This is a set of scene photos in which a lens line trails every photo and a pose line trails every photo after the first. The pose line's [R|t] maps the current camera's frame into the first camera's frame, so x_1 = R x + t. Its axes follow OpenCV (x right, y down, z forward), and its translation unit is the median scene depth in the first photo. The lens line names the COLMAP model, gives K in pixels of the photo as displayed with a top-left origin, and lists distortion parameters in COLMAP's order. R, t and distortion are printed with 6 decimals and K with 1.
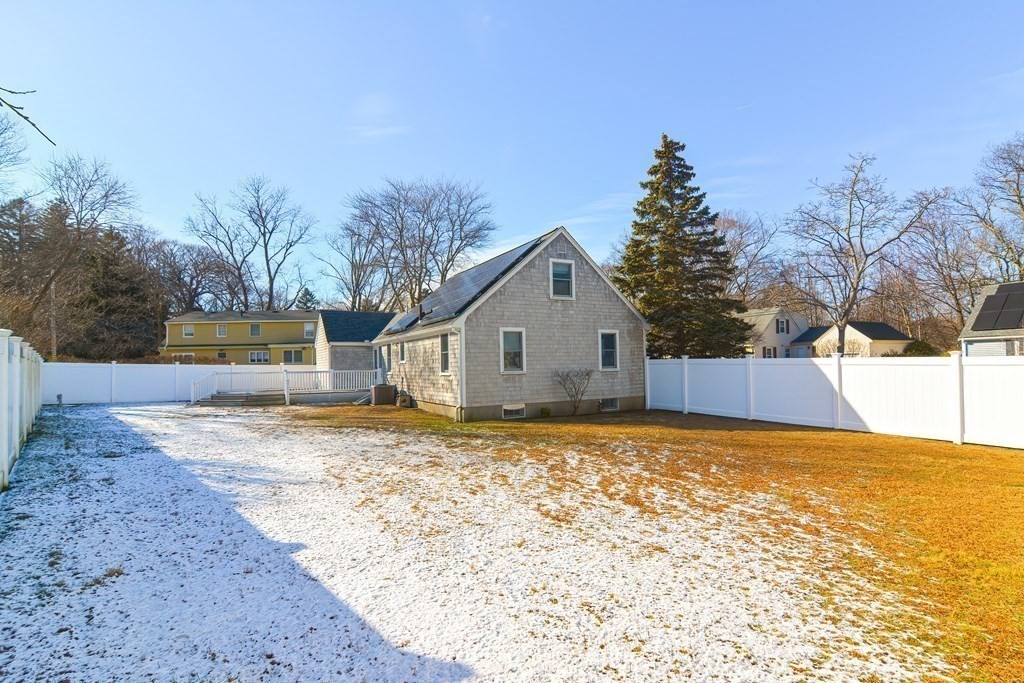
lens RADIAL K [[501.4, 0, 515.3], [0, 501.4, 339.6], [0, 0, 1]] dist [-0.002173, -0.009394]
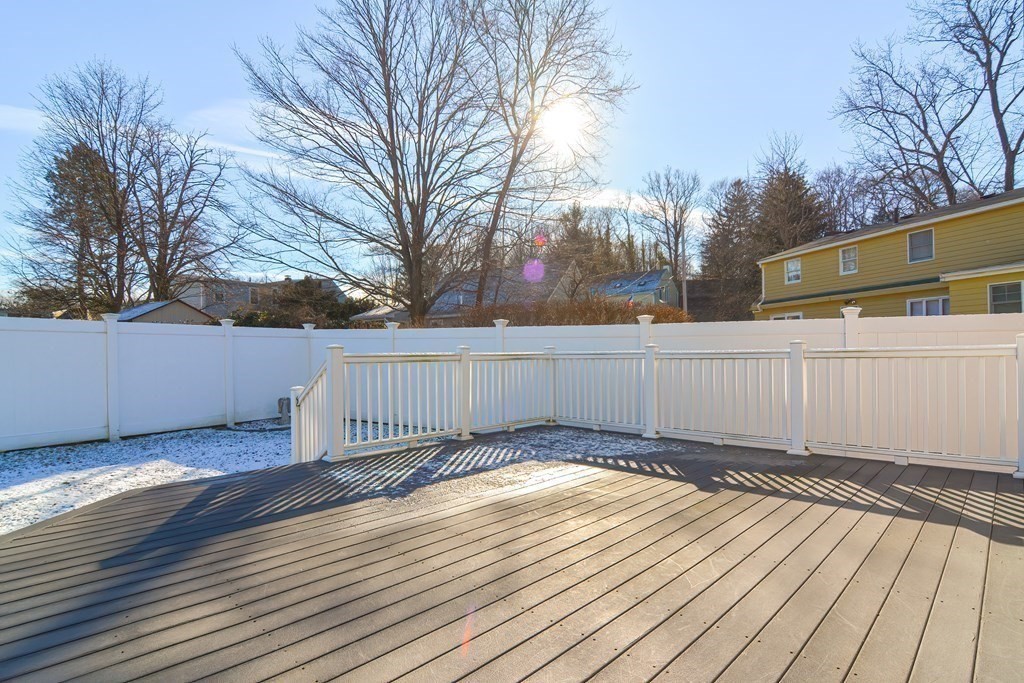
lens RADIAL K [[495.0, 0, 517.0], [0, 495.0, 344.2], [0, 0, 1]] dist [0.003621, -0.009024]
pose [[0.260117, 0.020818, -0.965353, -0.443951], [0.037420, 0.998799, 0.031623, 0.073916], [0.964852, -0.044349, 0.259025, 1.193143]]
